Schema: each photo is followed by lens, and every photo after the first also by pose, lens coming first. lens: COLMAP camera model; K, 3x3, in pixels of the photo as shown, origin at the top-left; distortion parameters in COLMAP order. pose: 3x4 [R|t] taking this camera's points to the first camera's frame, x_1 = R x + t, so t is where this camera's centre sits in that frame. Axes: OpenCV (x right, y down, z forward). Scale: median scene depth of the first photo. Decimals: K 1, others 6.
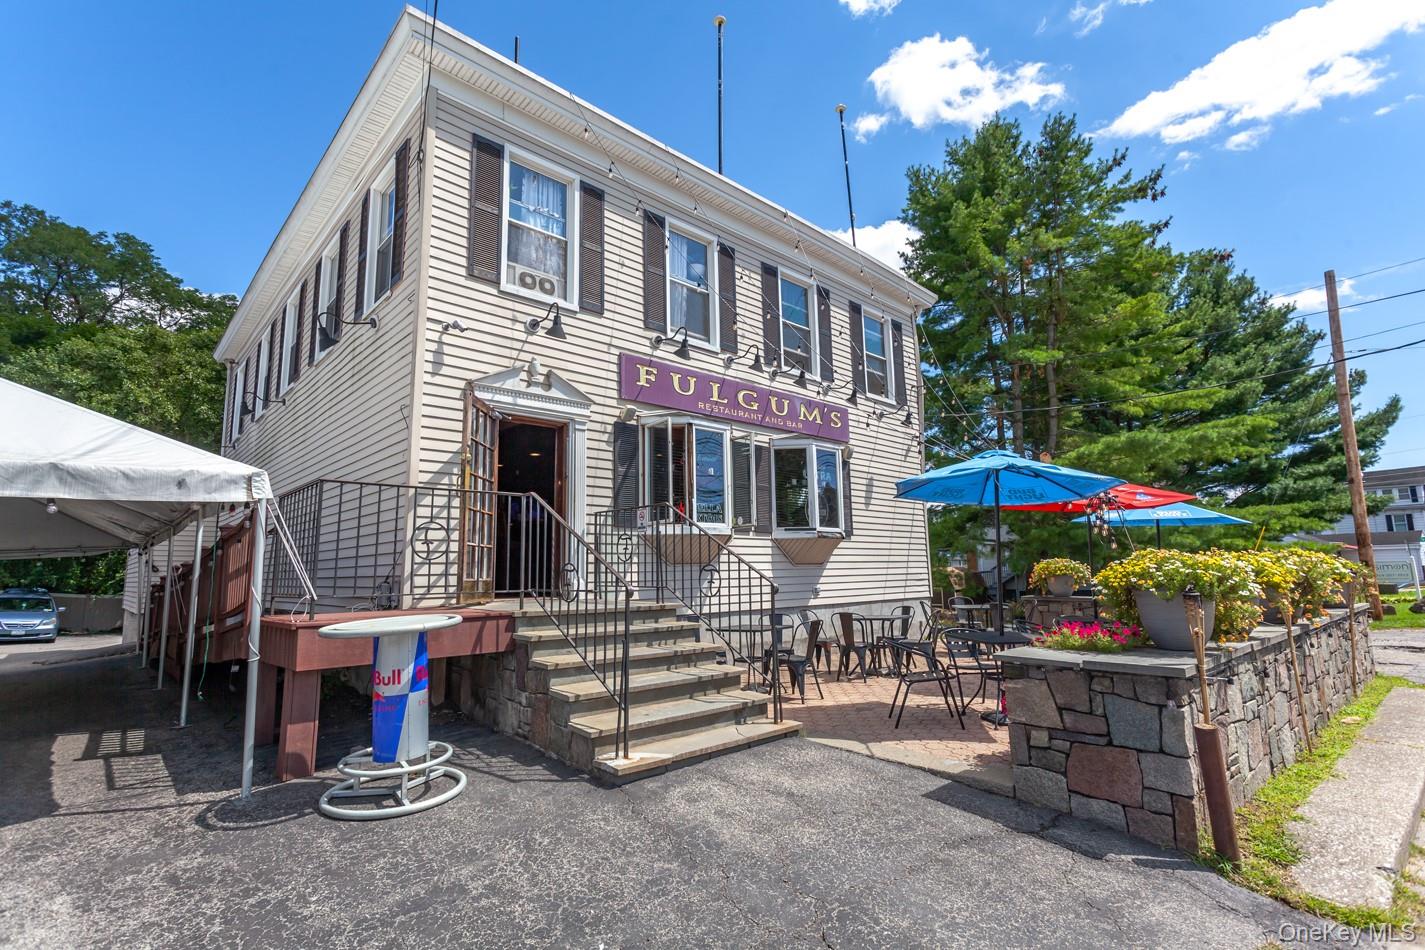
lens RADIAL K [[663.3, 0, 716.4], [0, 663.3, 470.8], [0, 0, 1]] dist [-0.003609, -0.000004]
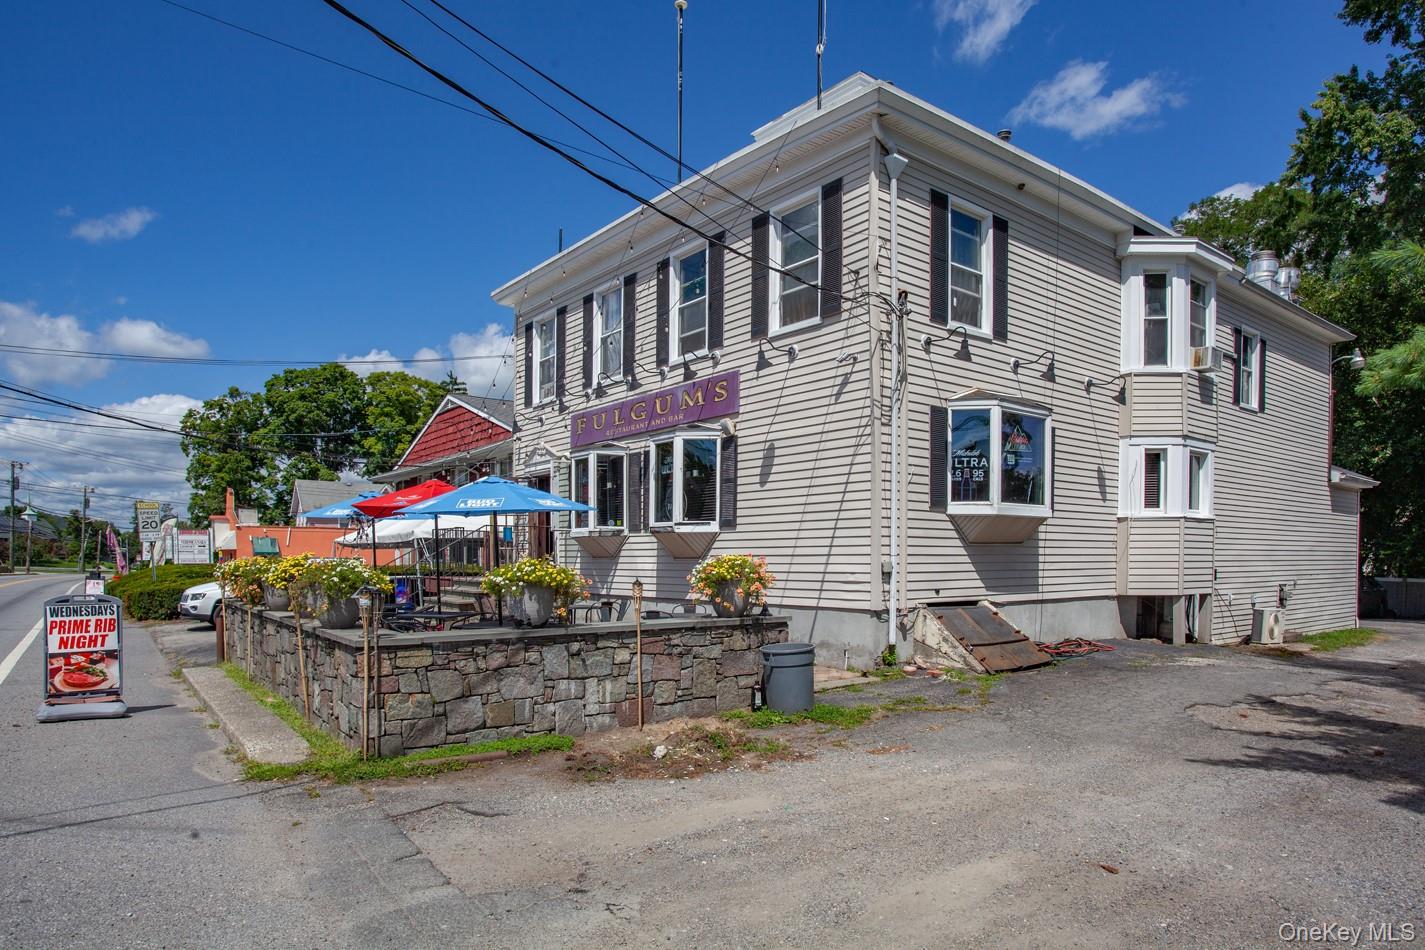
lens RADIAL K [[857.5, 0, 713.4], [0, 857.5, 571.3], [0, 0, 1]] dist [0.002251, 0.000162]
pose [[-0.069713, 0.028097, -0.997171, 1.319740], [0.149520, 0.988606, 0.017403, 0.134957], [0.986298, -0.147884, -0.073120, 1.060363]]
